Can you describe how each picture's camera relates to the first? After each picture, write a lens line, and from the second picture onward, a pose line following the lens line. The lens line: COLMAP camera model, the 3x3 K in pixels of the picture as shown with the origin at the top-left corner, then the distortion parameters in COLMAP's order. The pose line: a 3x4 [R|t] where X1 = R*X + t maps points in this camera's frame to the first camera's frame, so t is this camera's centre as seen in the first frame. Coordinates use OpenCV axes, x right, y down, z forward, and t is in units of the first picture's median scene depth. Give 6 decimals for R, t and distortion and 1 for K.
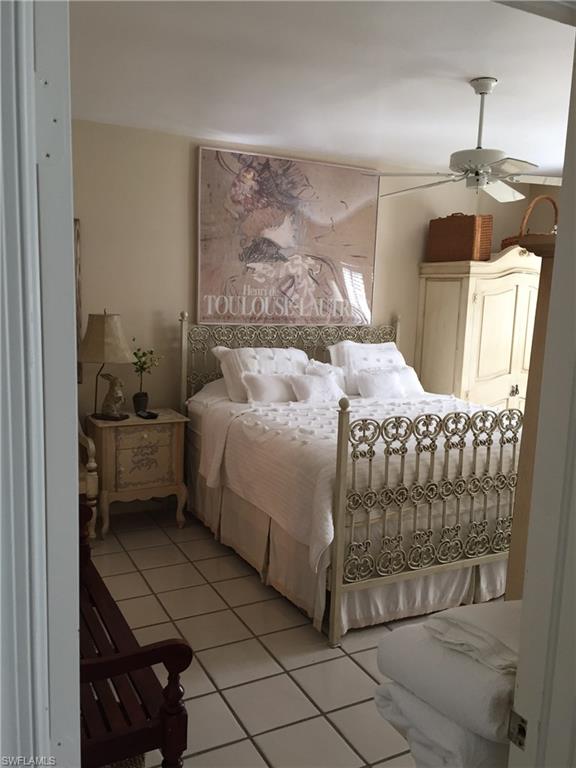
lens RADIAL K [[660.9, 0, 287.5], [0, 660.9, 382.6], [0, 0, 1]] dist [0.100500, -0.124707]
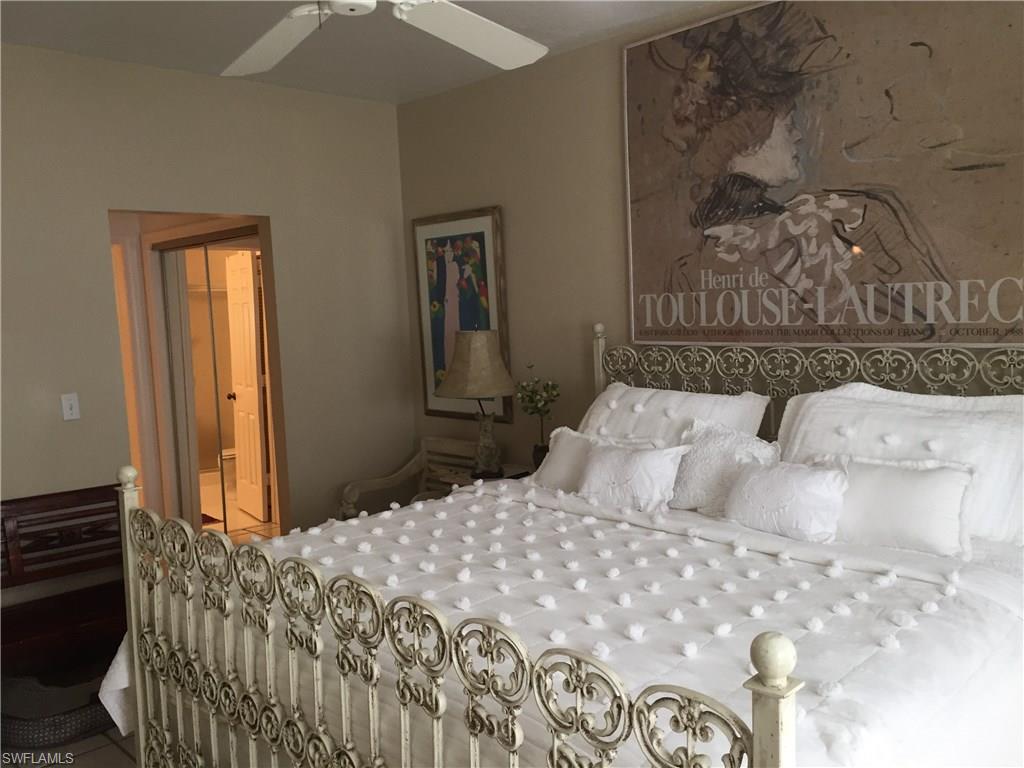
lens RADIAL K [[881.2, 0, 512.1], [0, 881.2, 385.9], [0, 0, 1]] dist [0.100500, -0.124707]
pose [[0.278681, 0.037252, -0.959661, 0.566798], [-0.098276, 0.995108, 0.010089, -0.046567], [0.955342, 0.091500, 0.280979, 0.652039]]
